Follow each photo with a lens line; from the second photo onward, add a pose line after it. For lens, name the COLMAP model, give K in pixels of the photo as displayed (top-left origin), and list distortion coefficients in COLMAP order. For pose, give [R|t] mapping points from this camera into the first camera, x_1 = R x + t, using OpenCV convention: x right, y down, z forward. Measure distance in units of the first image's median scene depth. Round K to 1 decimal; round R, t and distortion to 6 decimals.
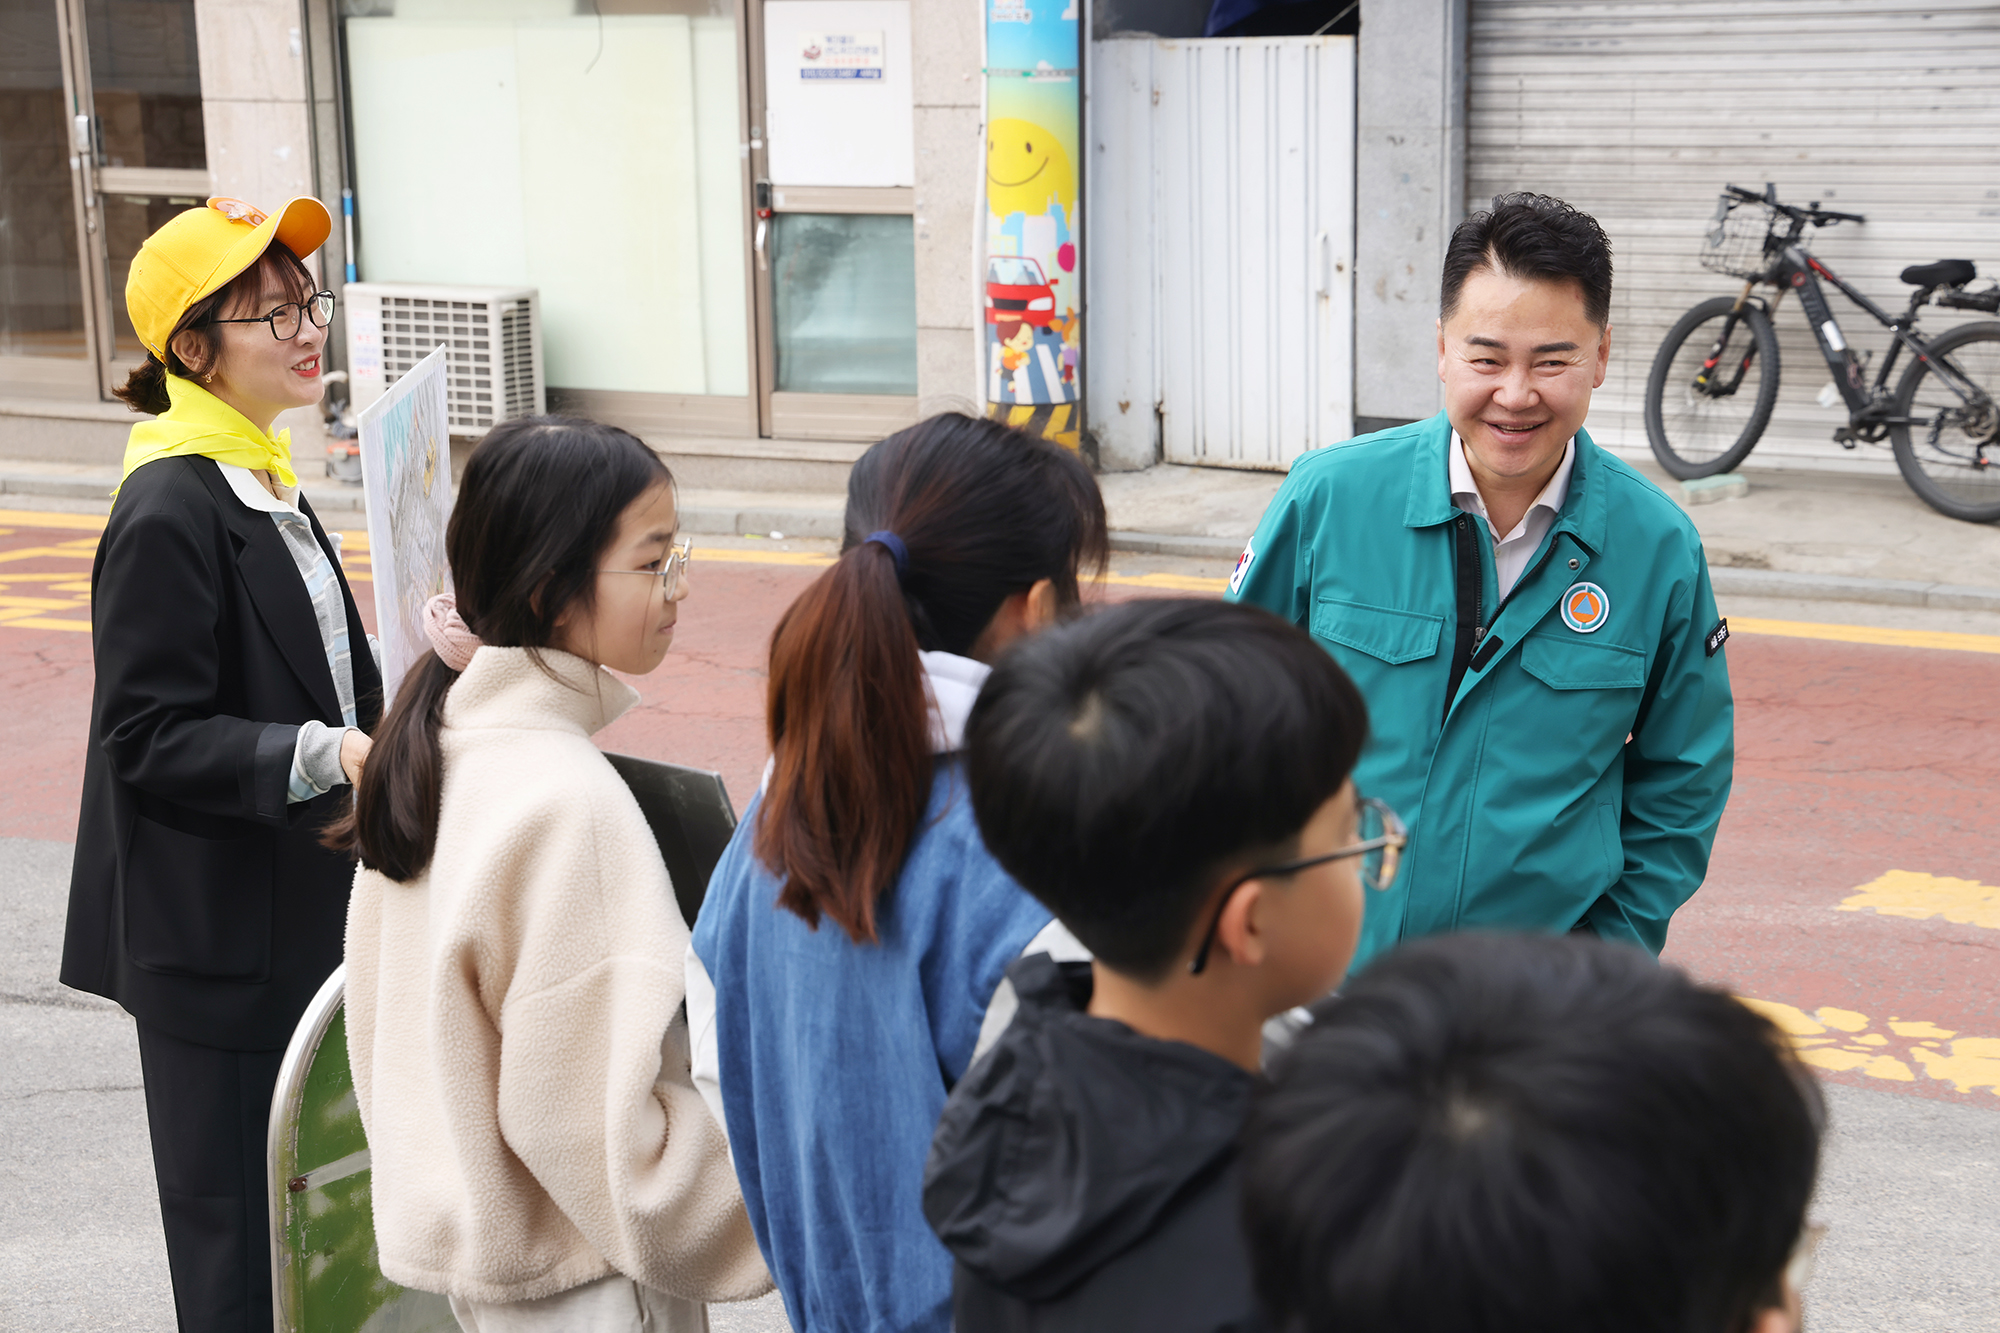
lens RADIAL K [[3662.6, 0, 1040.7], [0, 3662.6, 665.8], [0, 0, 1]] dist [0.259476, -0.044587]
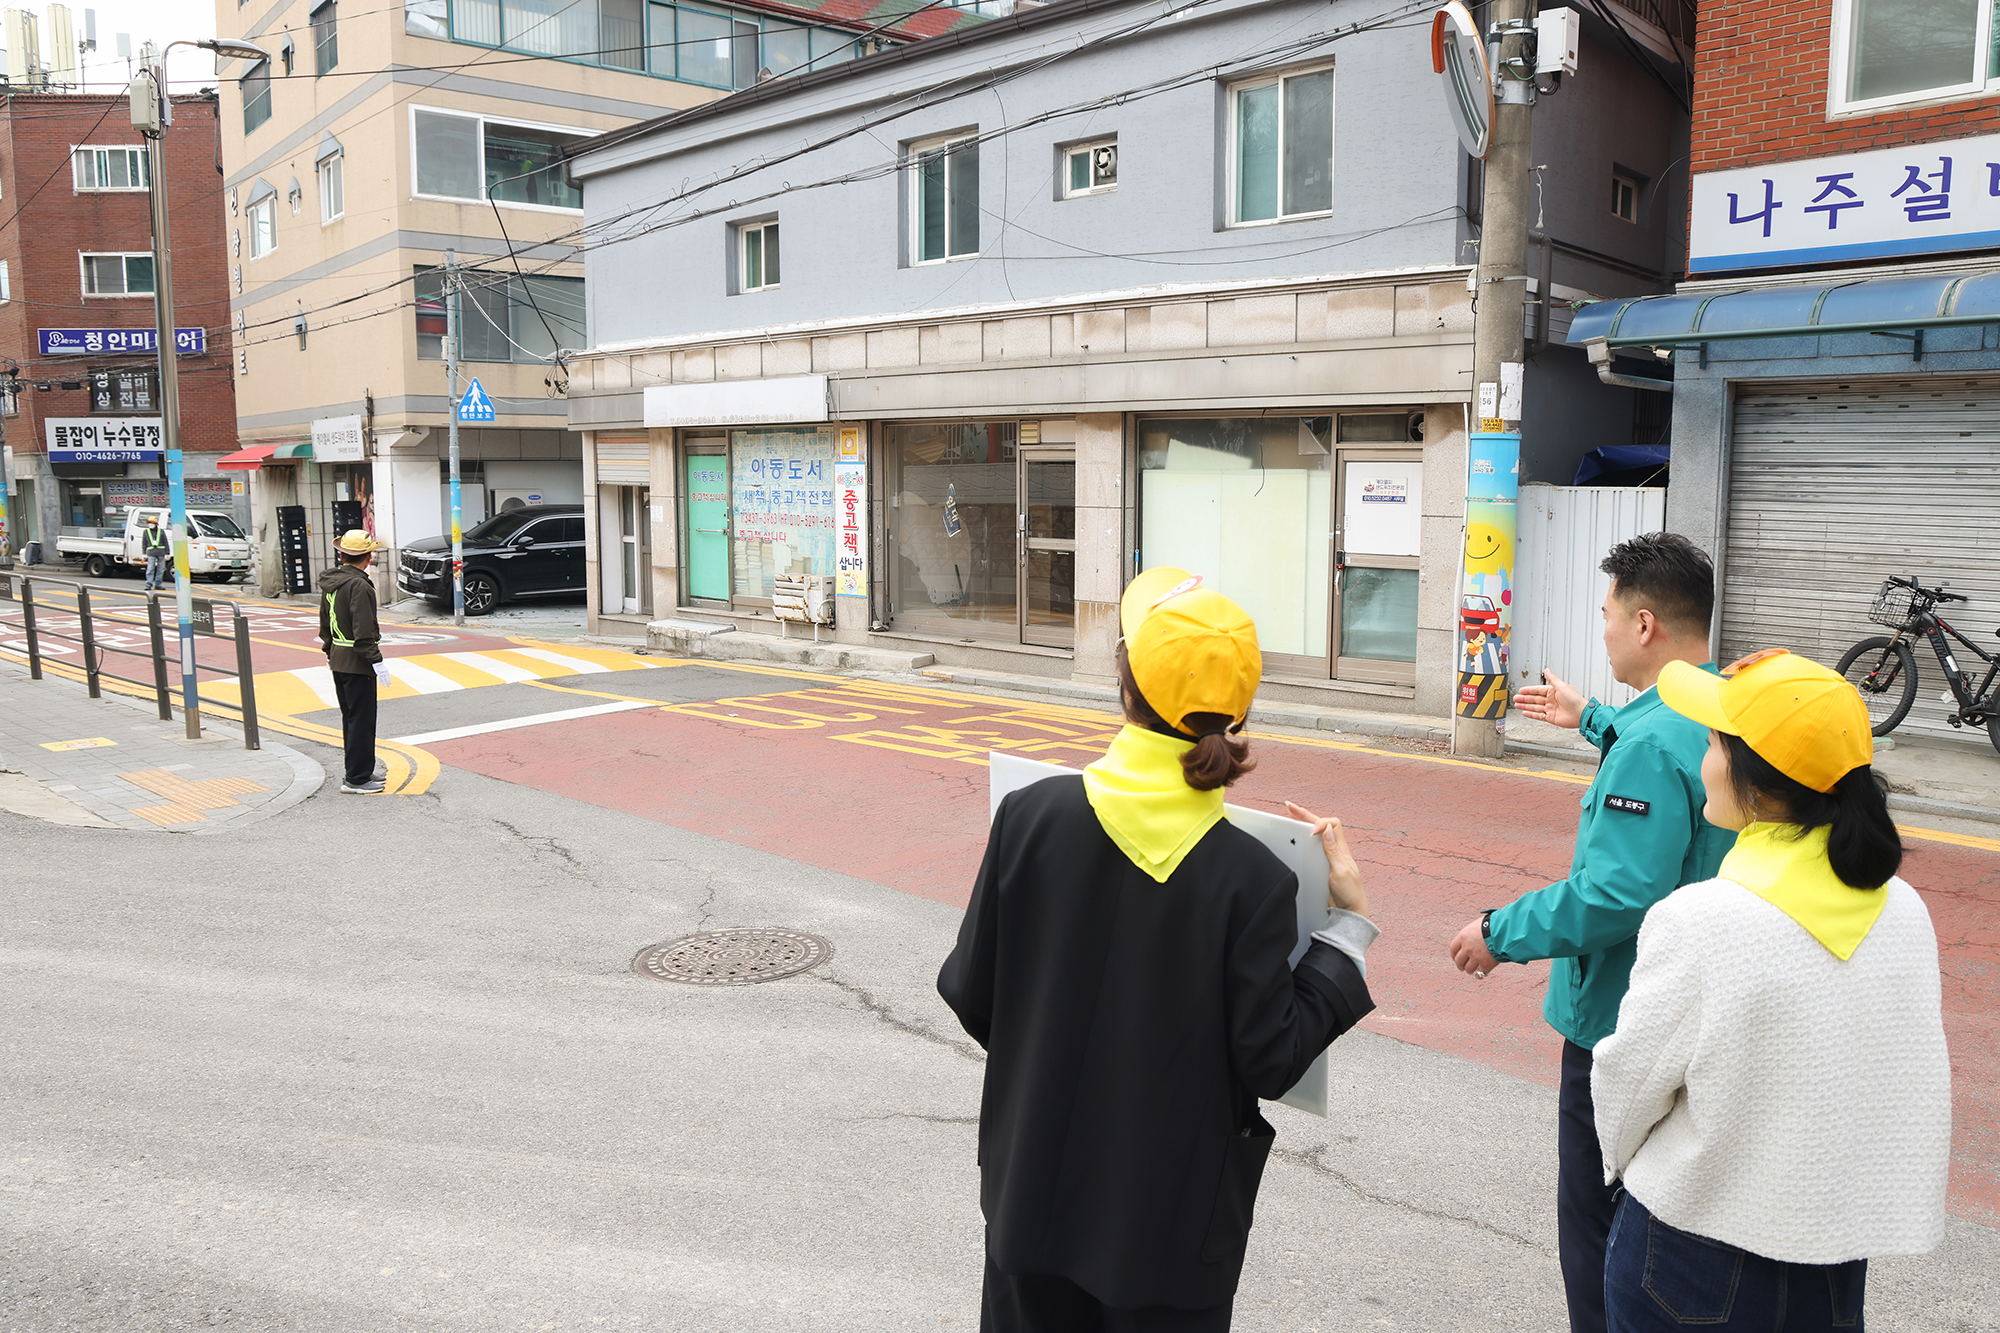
lens RADIAL K [[1533.4, 0, 1000.0], [0, 1533.4, 666.5], [0, 0, 1]] dist [-0.058637, 0.008723]
pose [[0.961082, 0.054703, -0.270794, -0.028504], [-0.068332, 0.996813, -0.041153, -0.026046], [0.267680, 0.058055, 0.961757, 0.183731]]
